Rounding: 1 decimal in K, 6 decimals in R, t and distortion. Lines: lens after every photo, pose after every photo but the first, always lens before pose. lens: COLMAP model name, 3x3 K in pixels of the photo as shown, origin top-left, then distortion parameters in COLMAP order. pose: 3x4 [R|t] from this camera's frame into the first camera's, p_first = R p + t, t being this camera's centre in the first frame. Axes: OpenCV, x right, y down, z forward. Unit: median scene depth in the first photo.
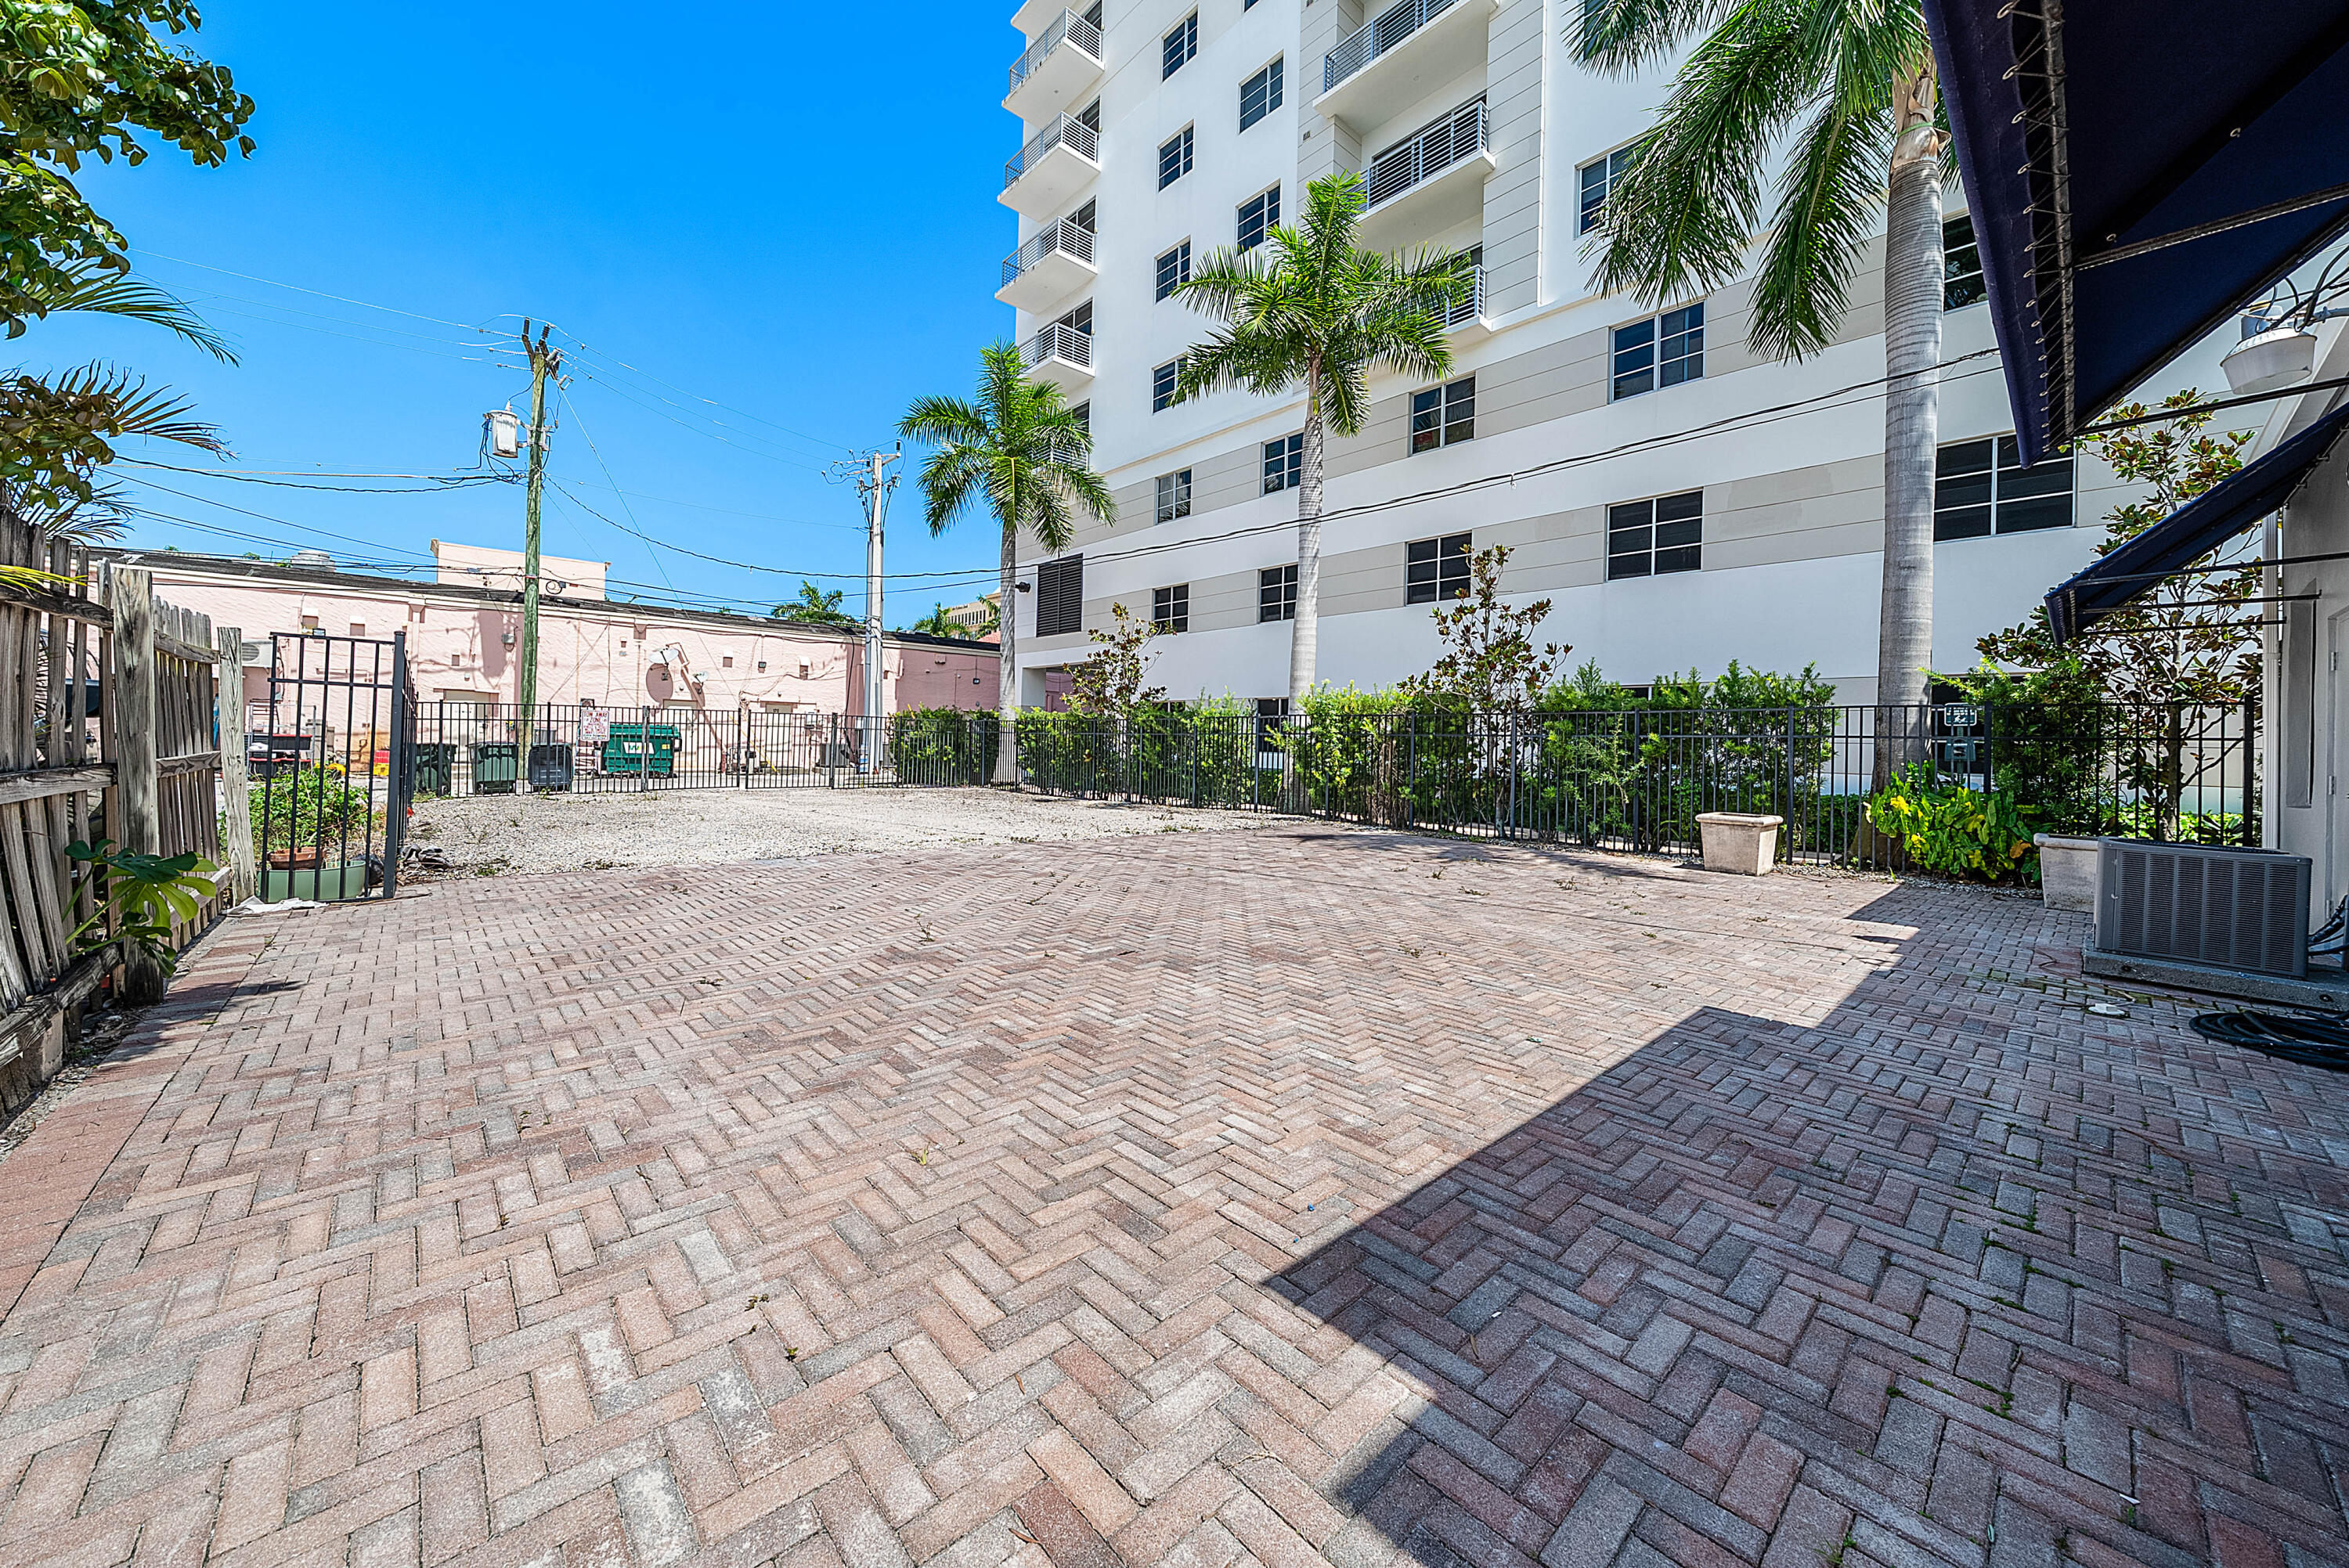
lens RADIAL K [[845.2, 0, 1181.0], [0, 845.2, 741.6], [0, 0, 1]] dist [-0.001510, -0.000031]
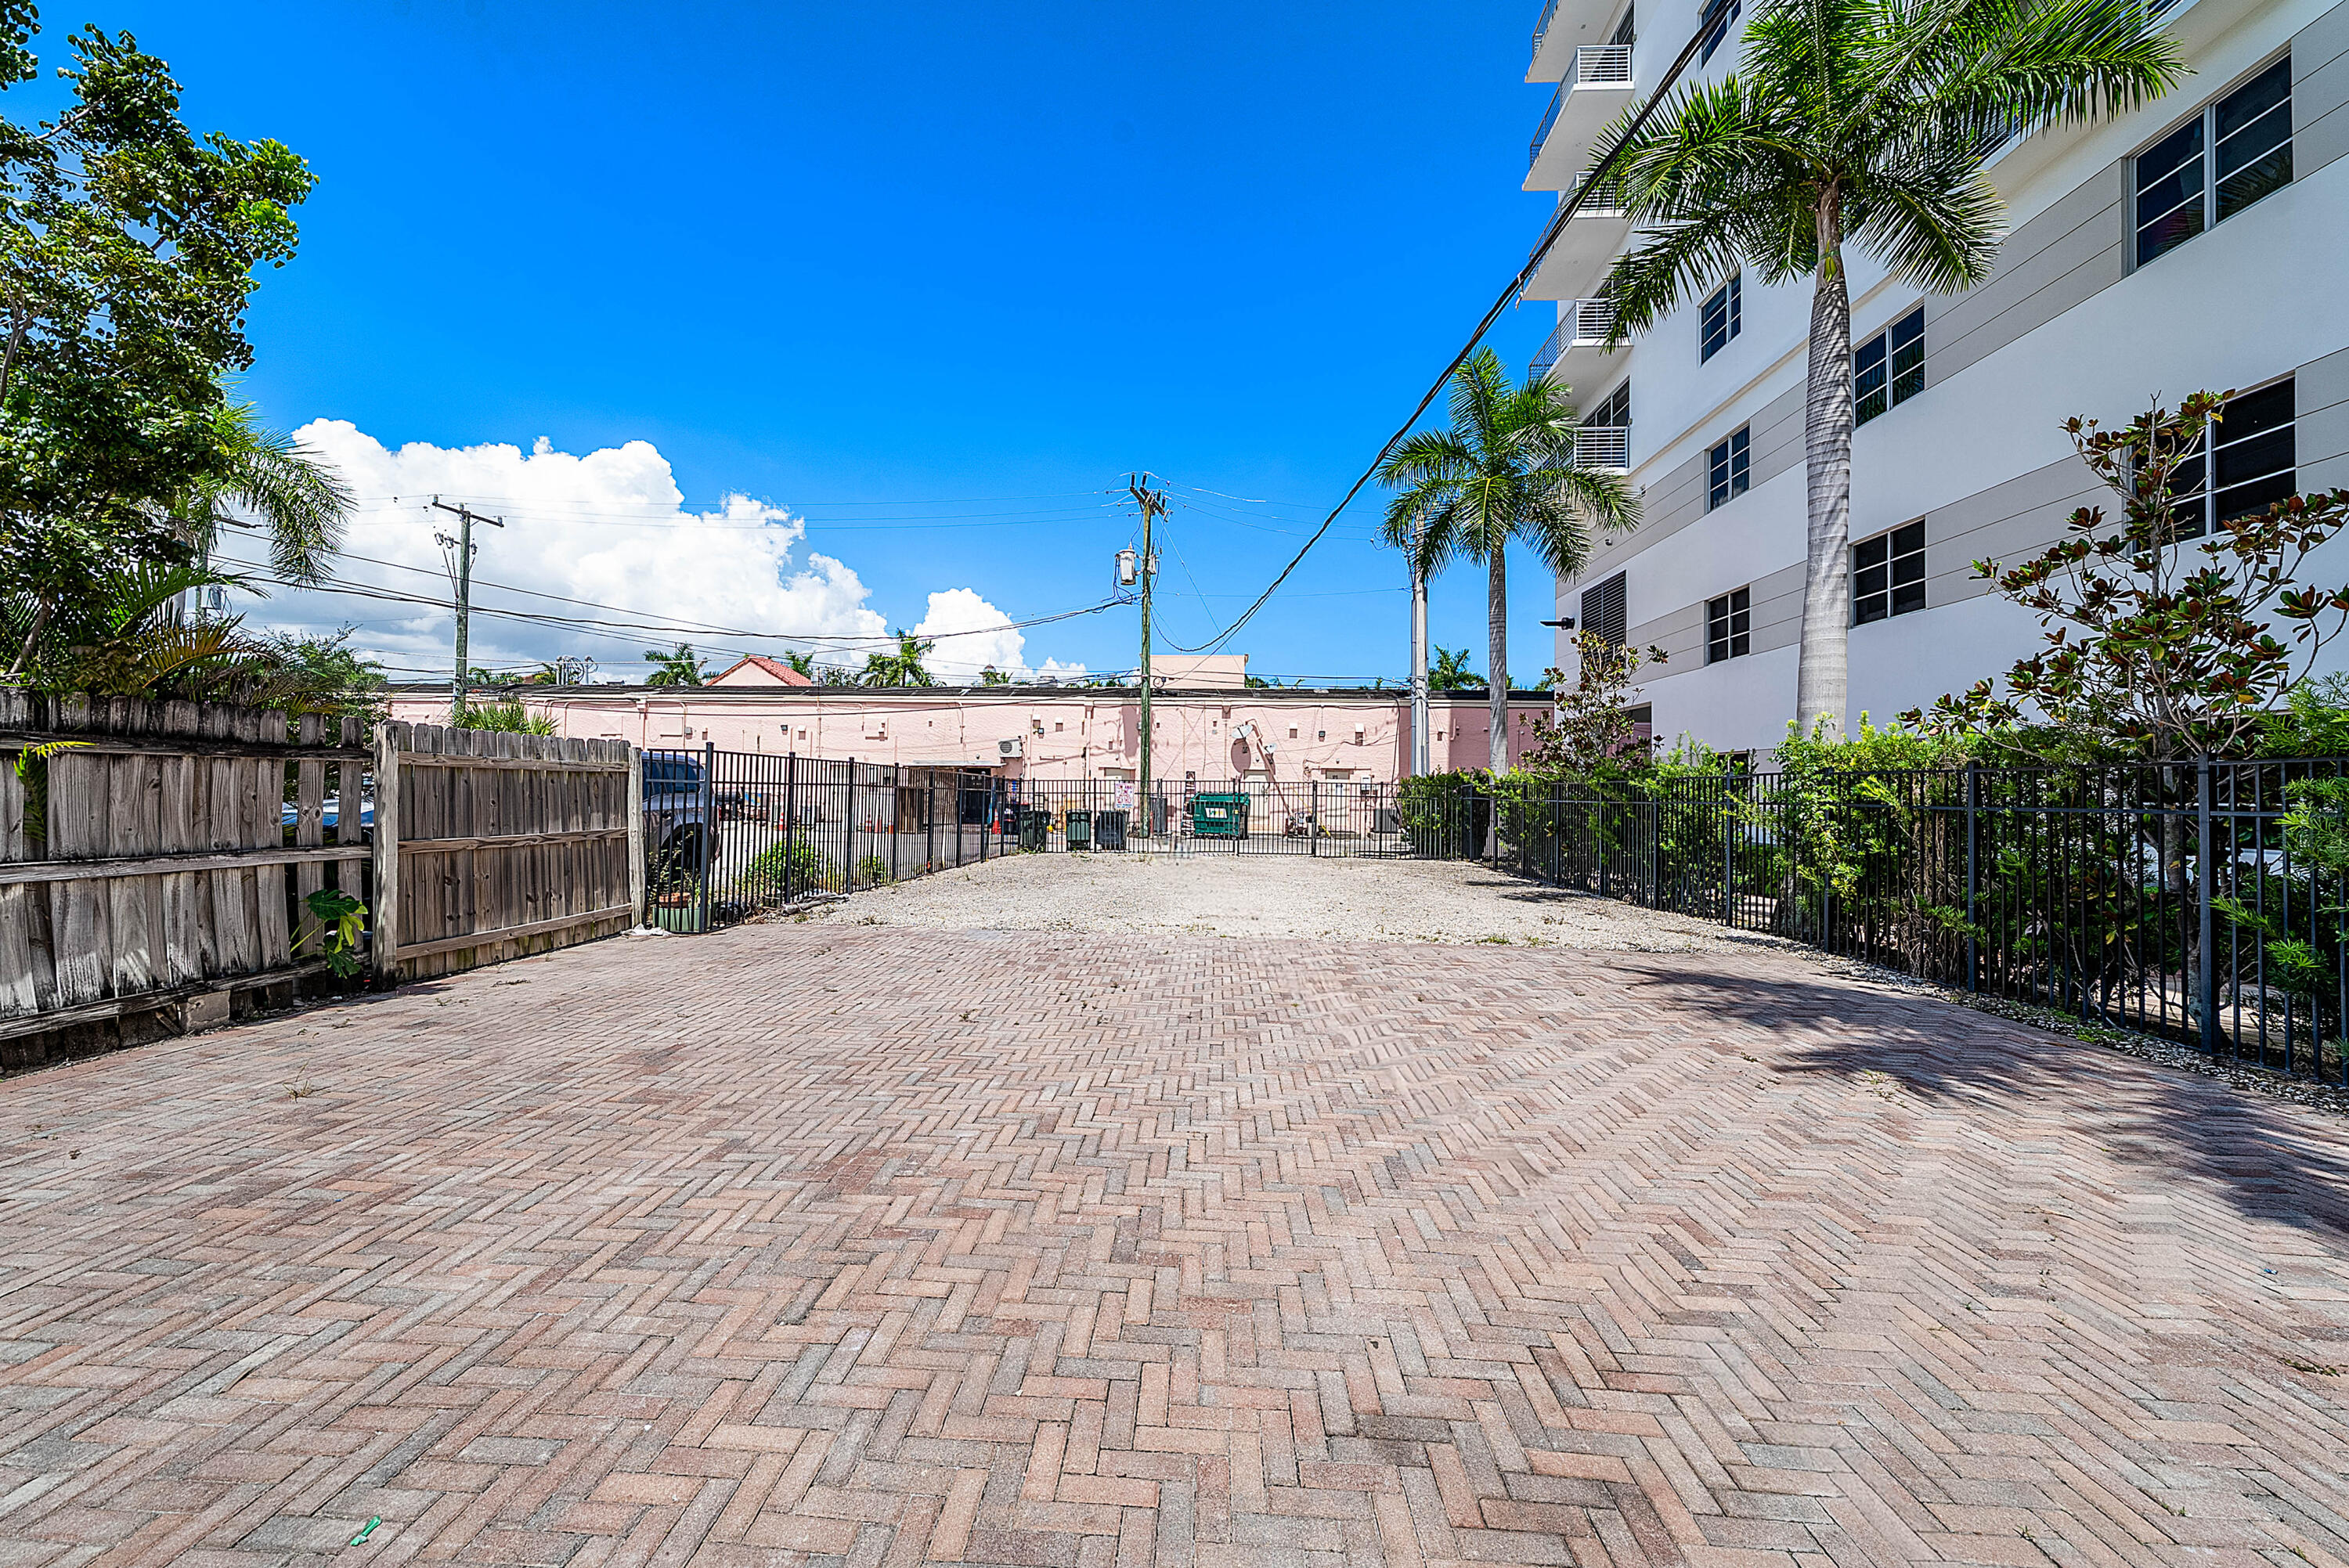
lens RADIAL K [[857.9, 0, 1169.3], [0, 857.9, 767.8], [0, 0, 1]] dist [0.000981, 0.000194]
pose [[0.699865, -0.032090, -0.713553, 0.171828], [0.003757, 0.999142, -0.041249, -0.007258], [0.714265, 0.026188, 0.699385, 0.155242]]
